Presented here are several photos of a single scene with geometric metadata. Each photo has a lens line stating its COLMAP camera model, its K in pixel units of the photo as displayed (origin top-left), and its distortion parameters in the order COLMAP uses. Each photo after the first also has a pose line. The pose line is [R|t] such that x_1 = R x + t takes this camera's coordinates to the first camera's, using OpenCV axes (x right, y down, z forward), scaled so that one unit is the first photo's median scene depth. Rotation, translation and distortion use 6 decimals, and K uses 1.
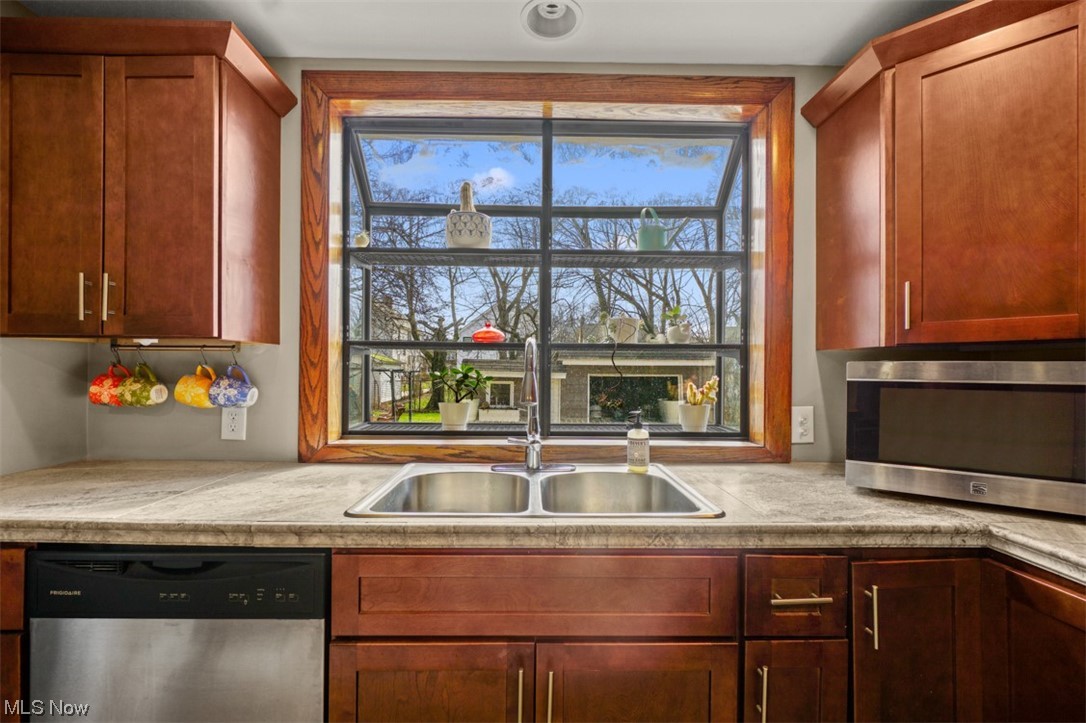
lens RADIAL K [[485.9, 0, 541.4], [0, 485.9, 367.9], [0, 0, 1]] dist [-0.000739, 0.000132]
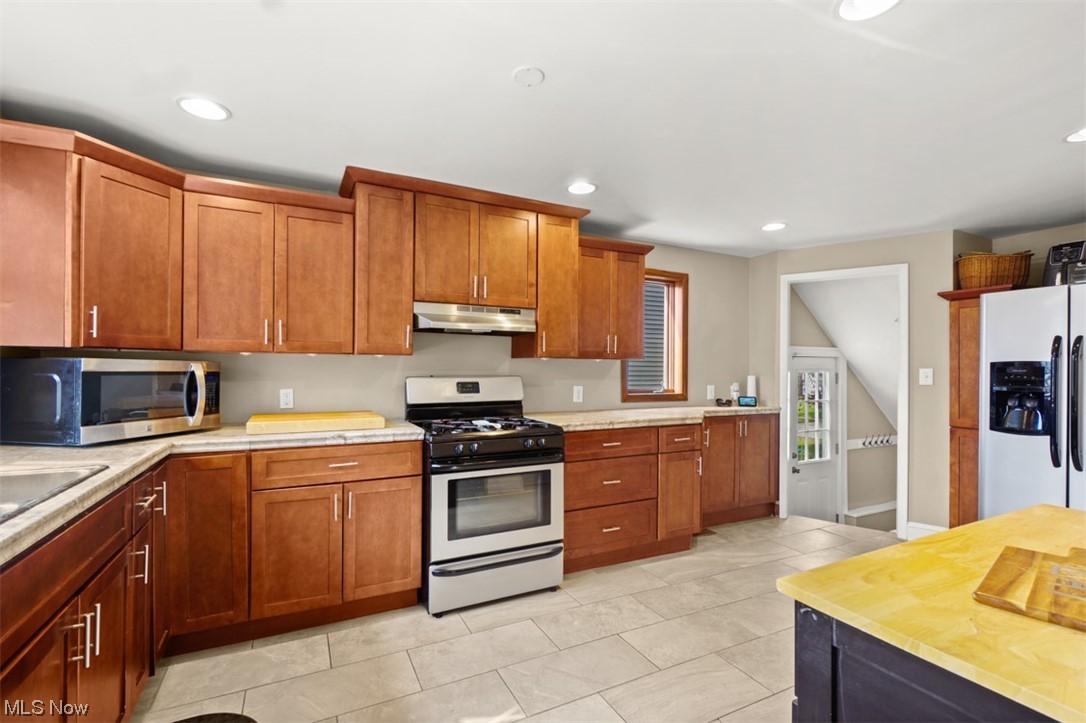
lens RADIAL K [[485.9, 0, 540.7], [0, 485.9, 366.8], [0, 0, 1]] dist [-0.000739, 0.000132]
pose [[-0.447774, -0.010083, 0.894090, -1.299609], [-0.019790, 0.999803, 0.001364, -0.017413], [-0.893928, -0.017083, -0.447885, 0.449985]]
